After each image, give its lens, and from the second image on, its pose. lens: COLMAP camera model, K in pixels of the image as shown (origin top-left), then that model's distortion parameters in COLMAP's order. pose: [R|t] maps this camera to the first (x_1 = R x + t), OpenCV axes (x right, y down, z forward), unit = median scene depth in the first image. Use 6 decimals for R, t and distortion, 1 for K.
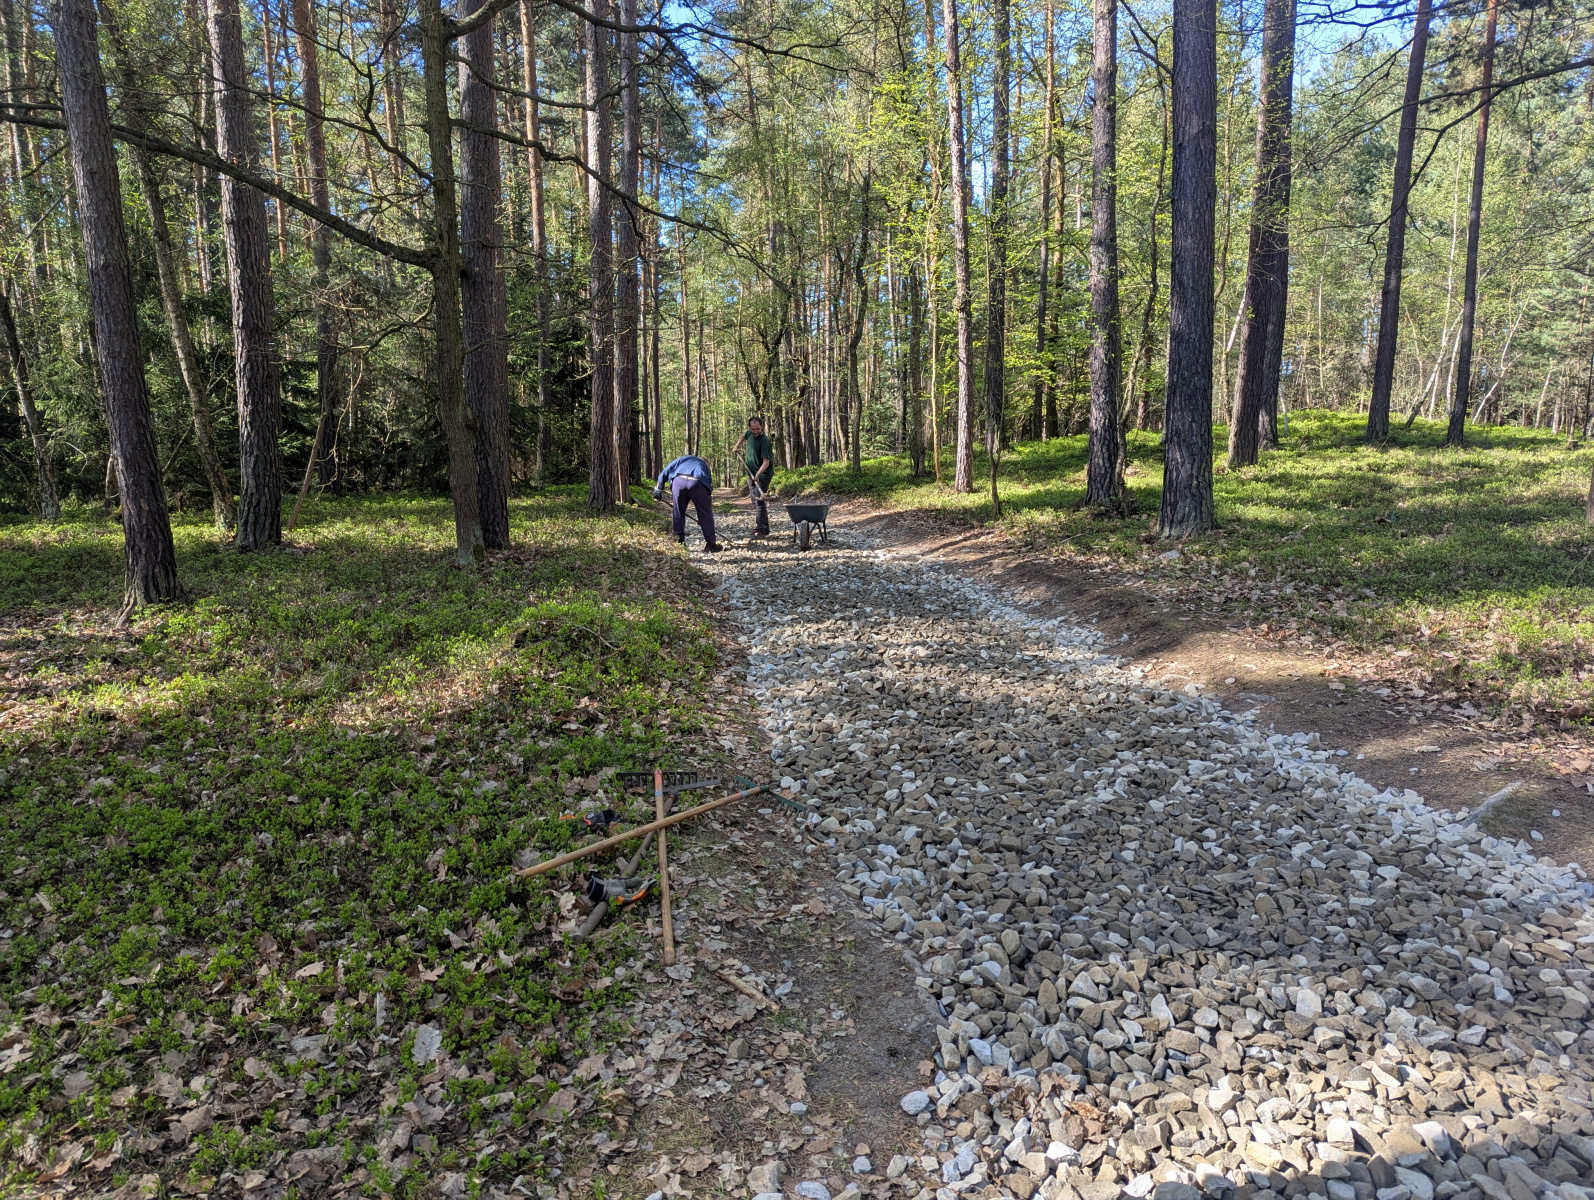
lens RADIAL K [[1114.9, 0, 796.8], [0, 1114.9, 586.2], [0, 0, 1]] dist [0.071922, -0.065691]
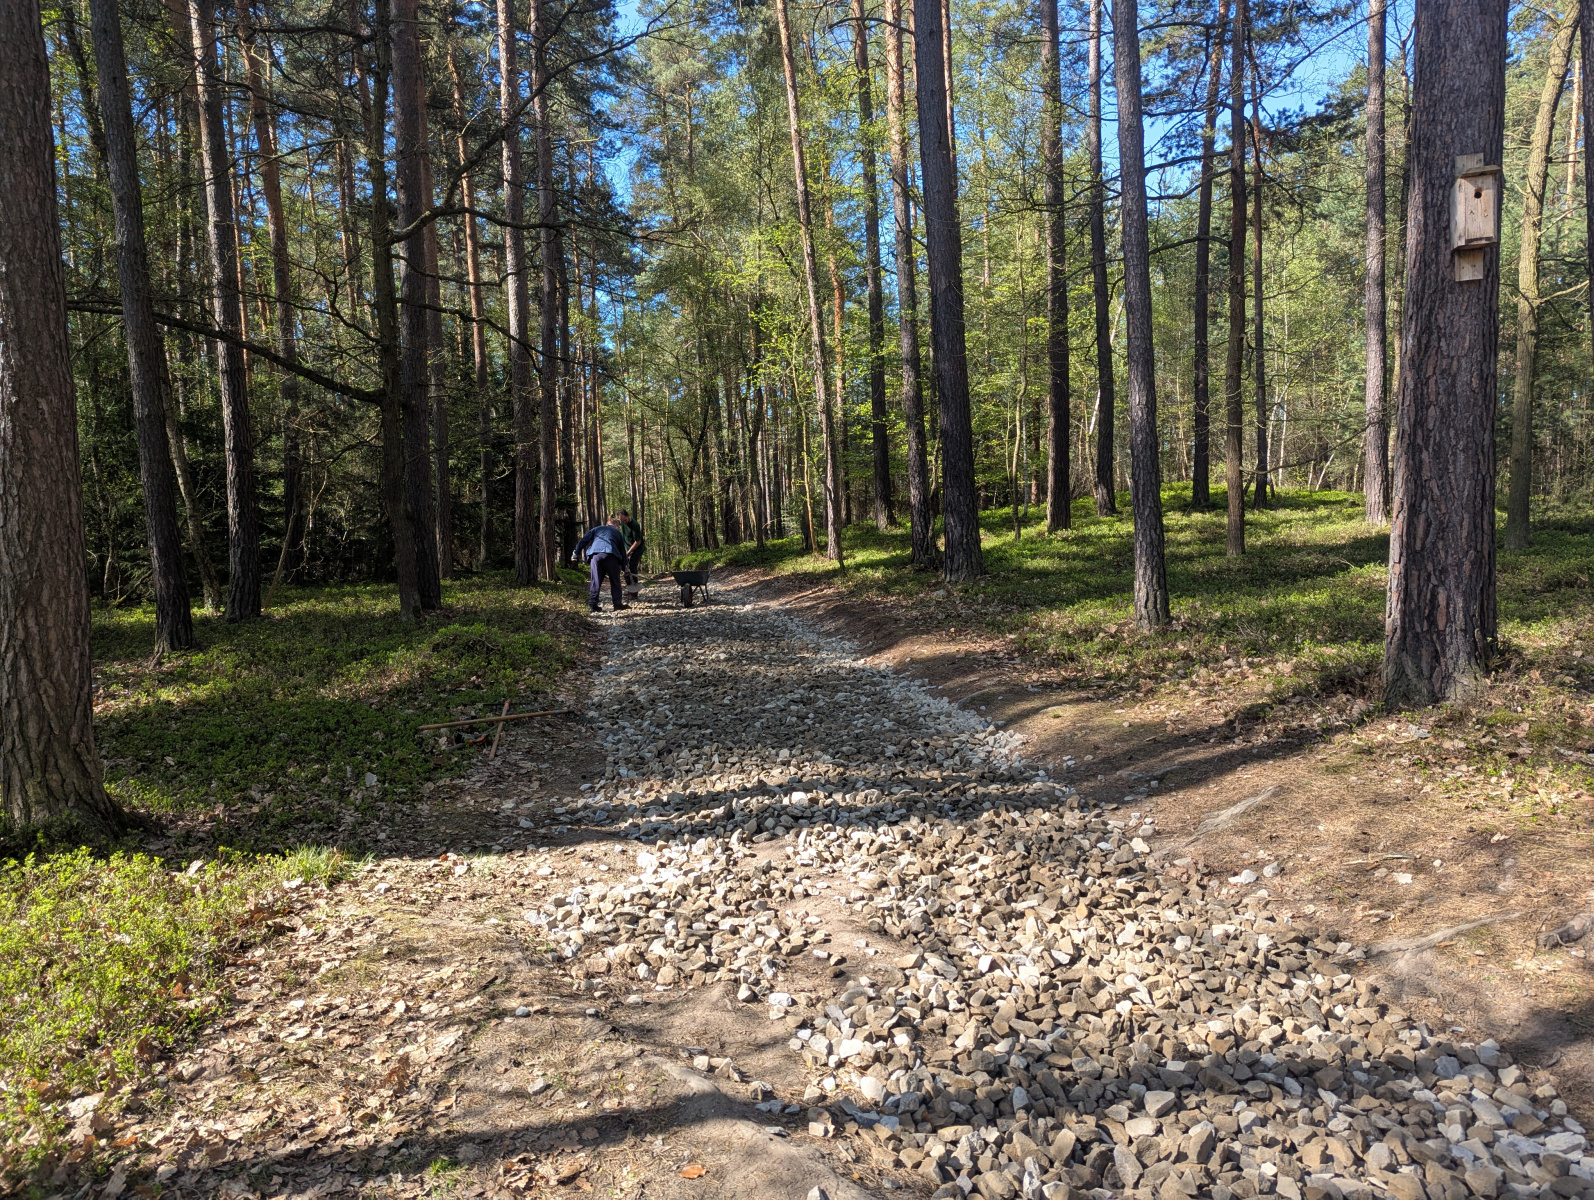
lens RADIAL K [[1122.3, 0, 805.7], [0, 1122.3, 569.0], [0, 0, 1]] dist [0.076166, -0.068116]
pose [[0.998476, -0.038682, 0.039360, 0.093019], [0.042167, 0.994871, -0.091940, 0.046793], [-0.035602, 0.093460, 0.994986, -0.263500]]
